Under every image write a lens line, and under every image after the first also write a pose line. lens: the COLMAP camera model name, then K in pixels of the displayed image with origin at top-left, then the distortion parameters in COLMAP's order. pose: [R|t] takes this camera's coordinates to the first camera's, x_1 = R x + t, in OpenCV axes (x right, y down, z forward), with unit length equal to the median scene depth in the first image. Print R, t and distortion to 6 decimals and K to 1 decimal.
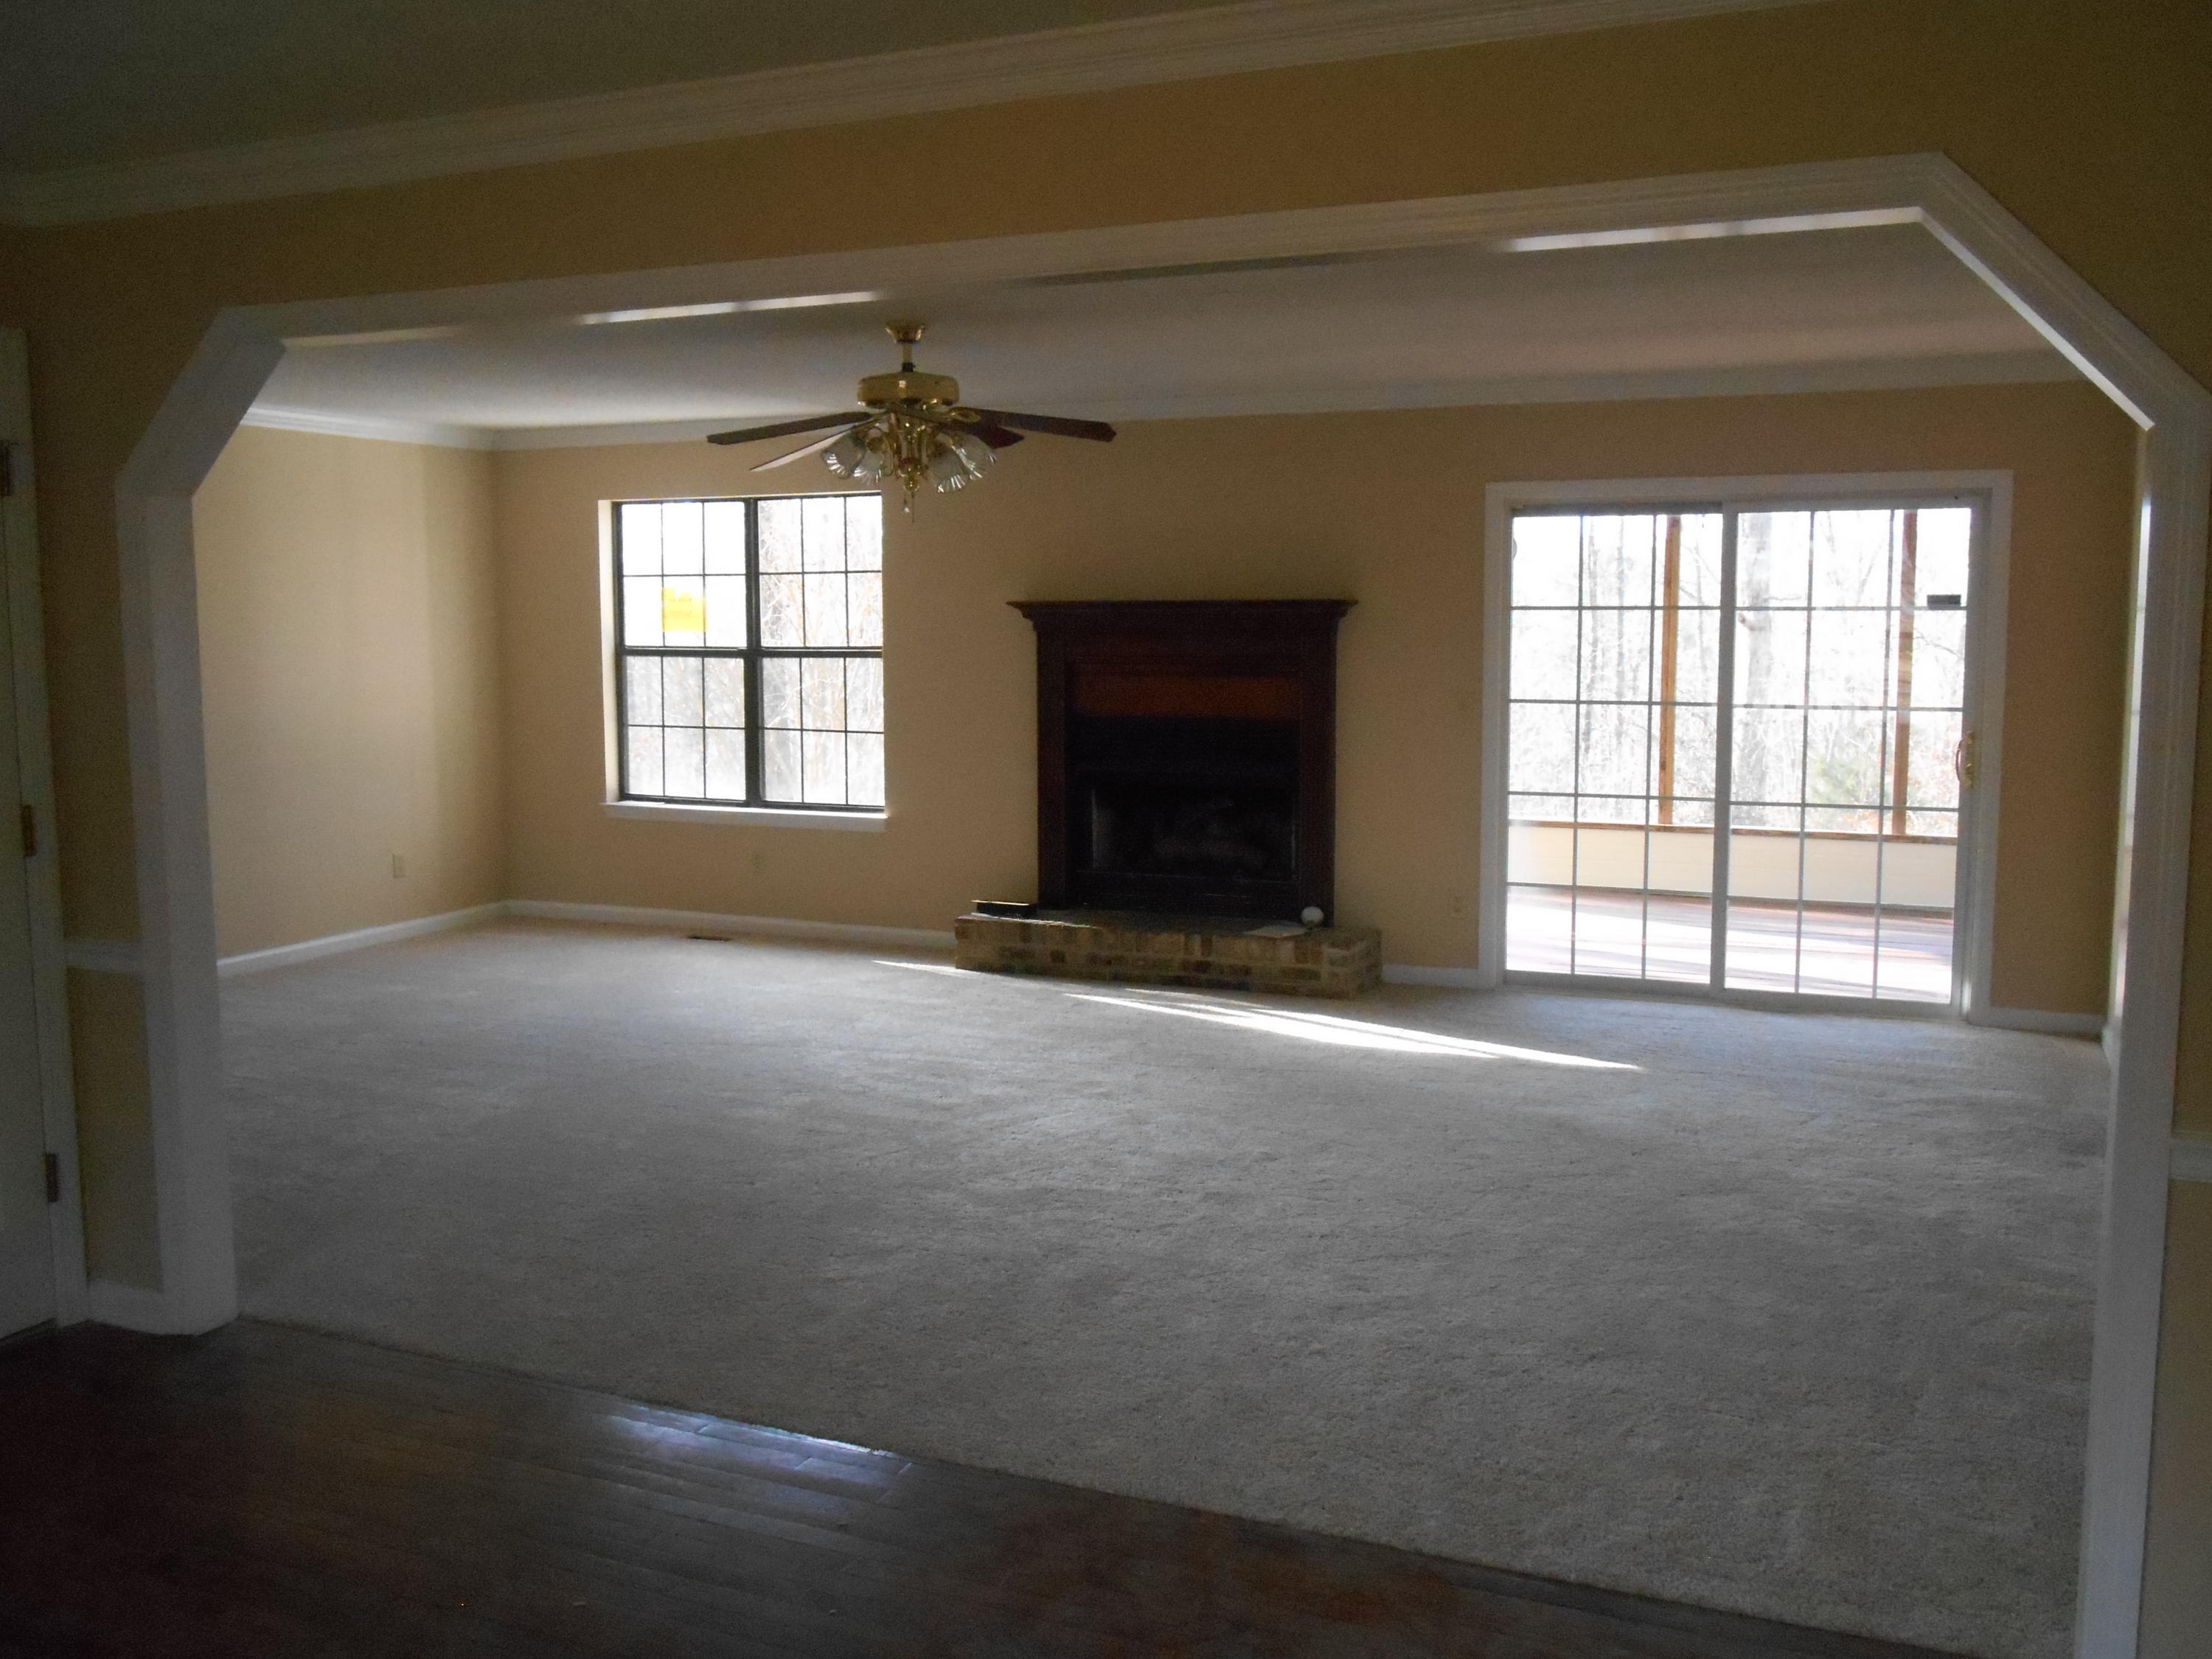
lens RADIAL K [[1918.8, 0, 1104.0], [0, 1918.8, 813.5], [0, 0, 1]] dist [-0.036708, 0.027783]
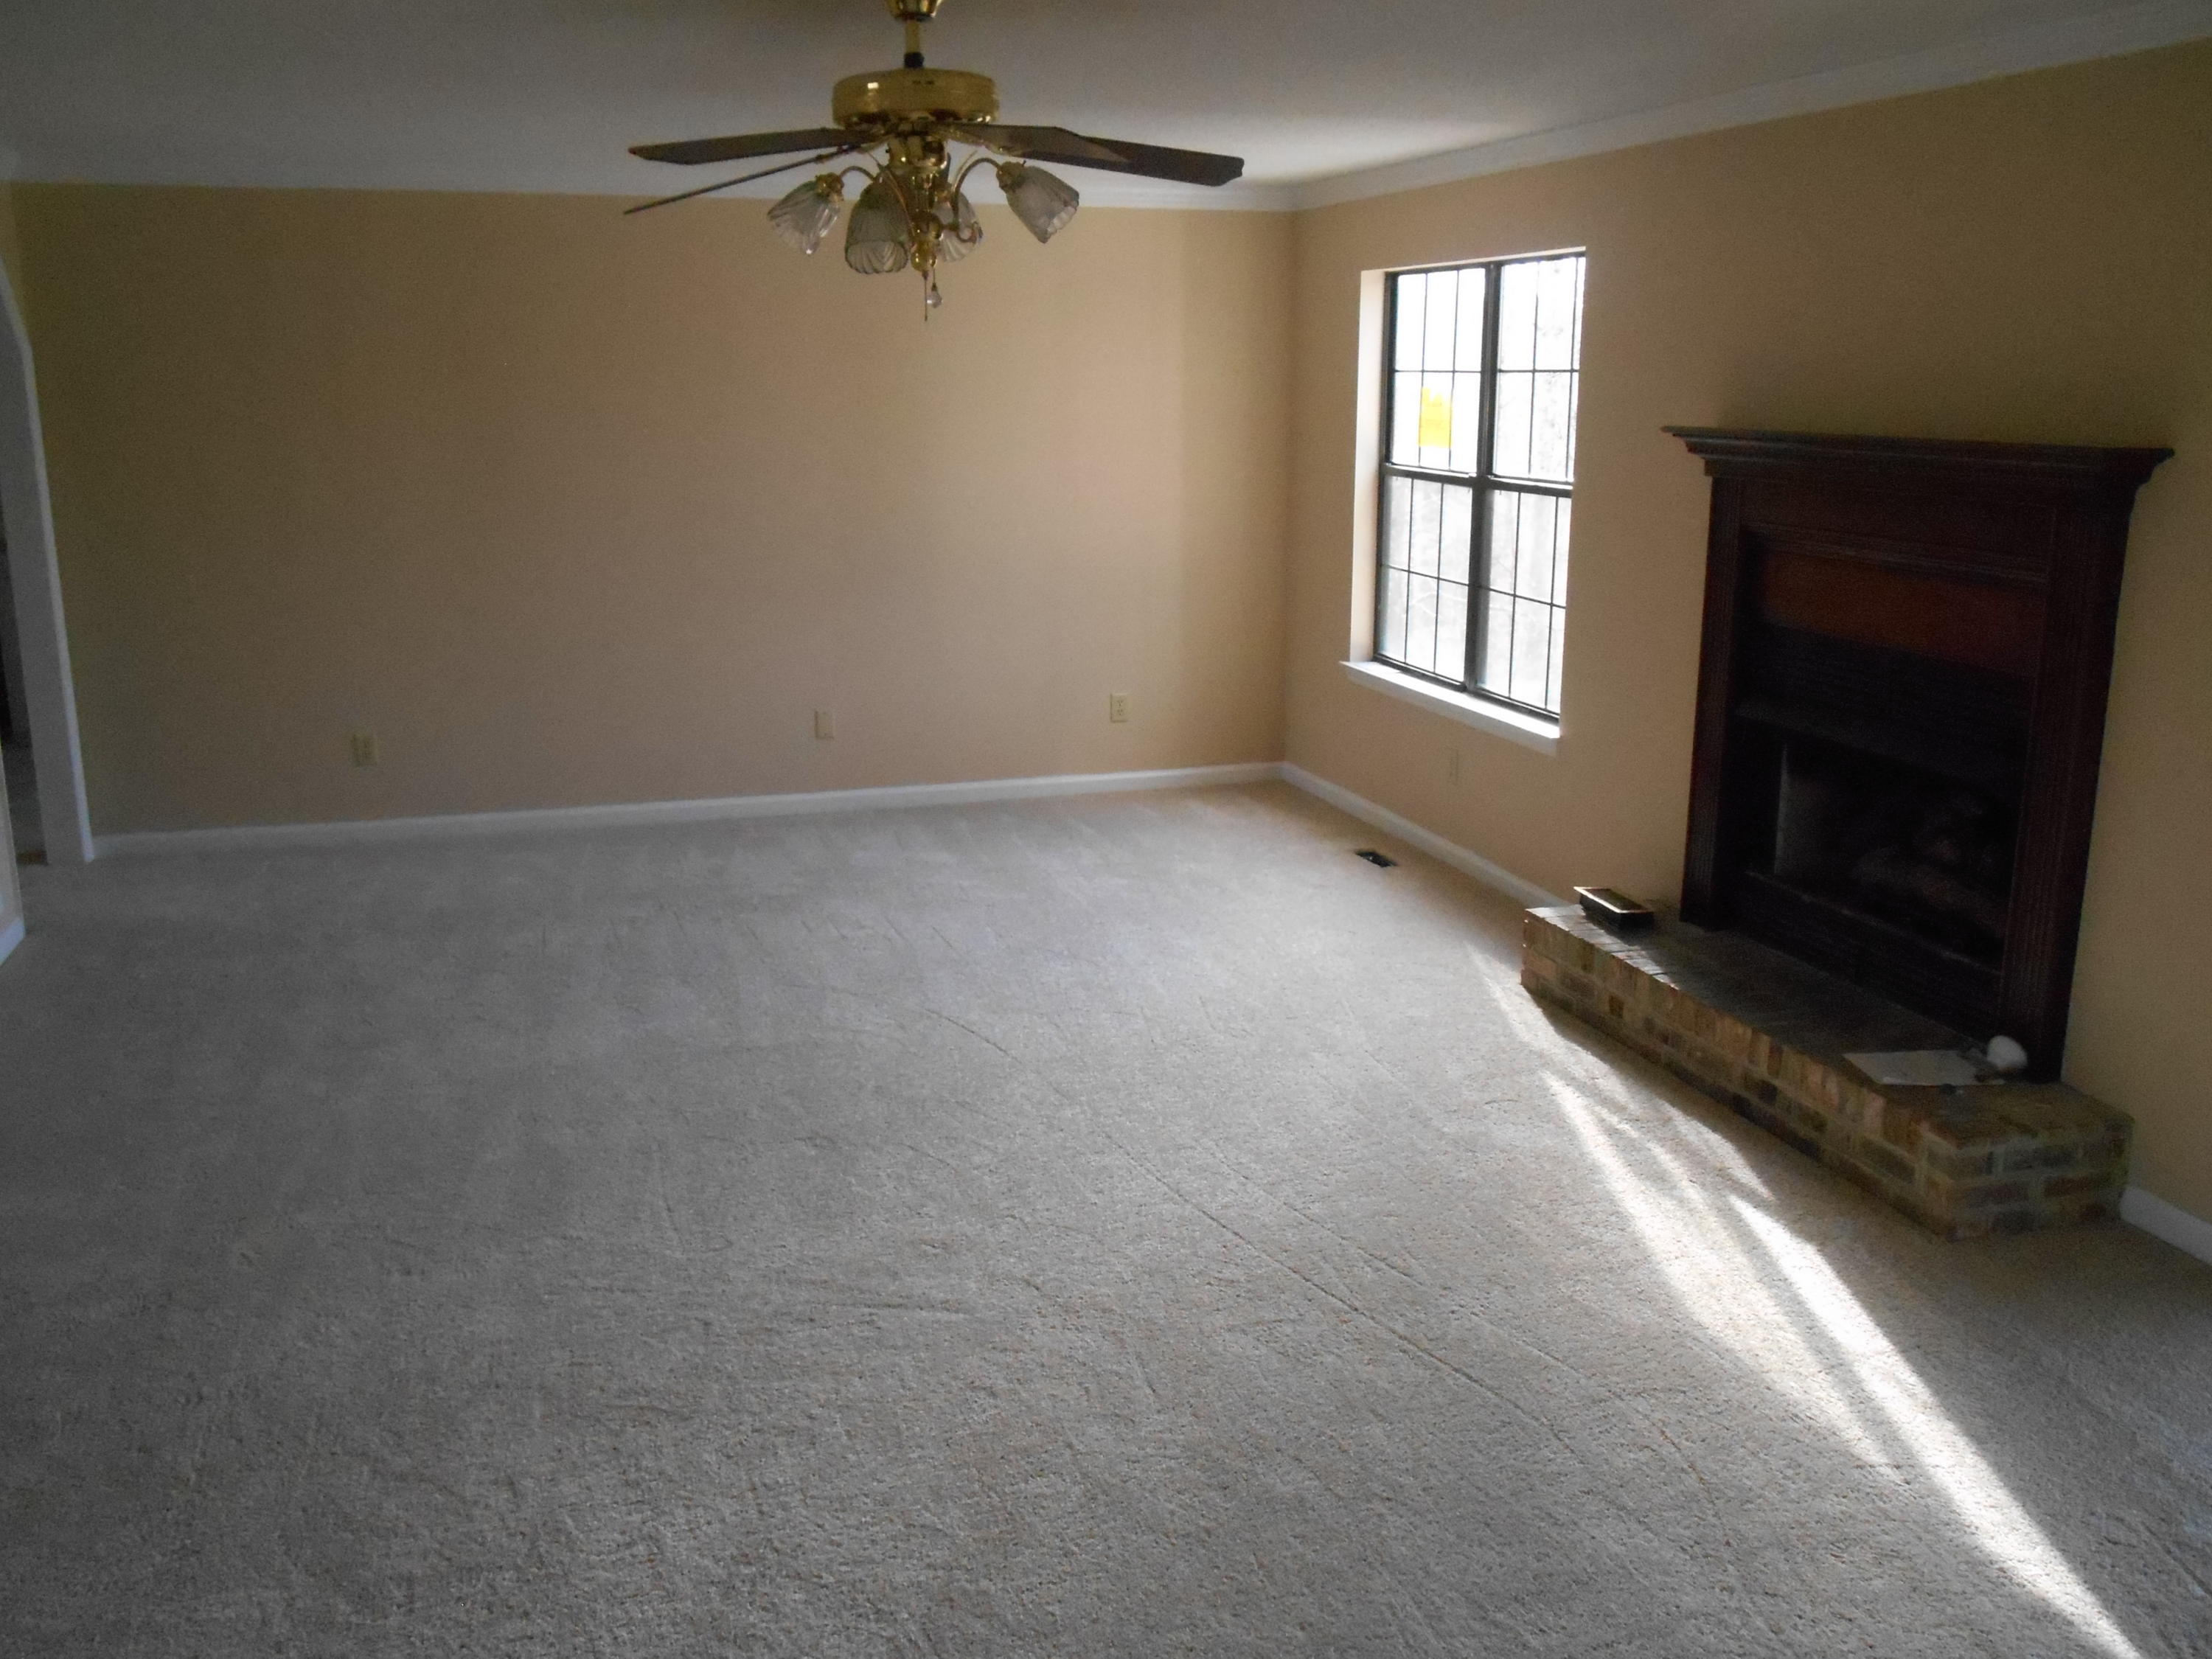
lens RADIAL K [[1918.8, 0, 1118.5], [0, 1918.8, 817.8], [0, 0, 1]] dist [-0.036708, 0.027783]
pose [[0.639685, 0.179279, -0.747437, 0.301853], [-0.084258, 0.982914, 0.163649, -0.068425], [0.764005, -0.041706, 0.643861, 0.440940]]
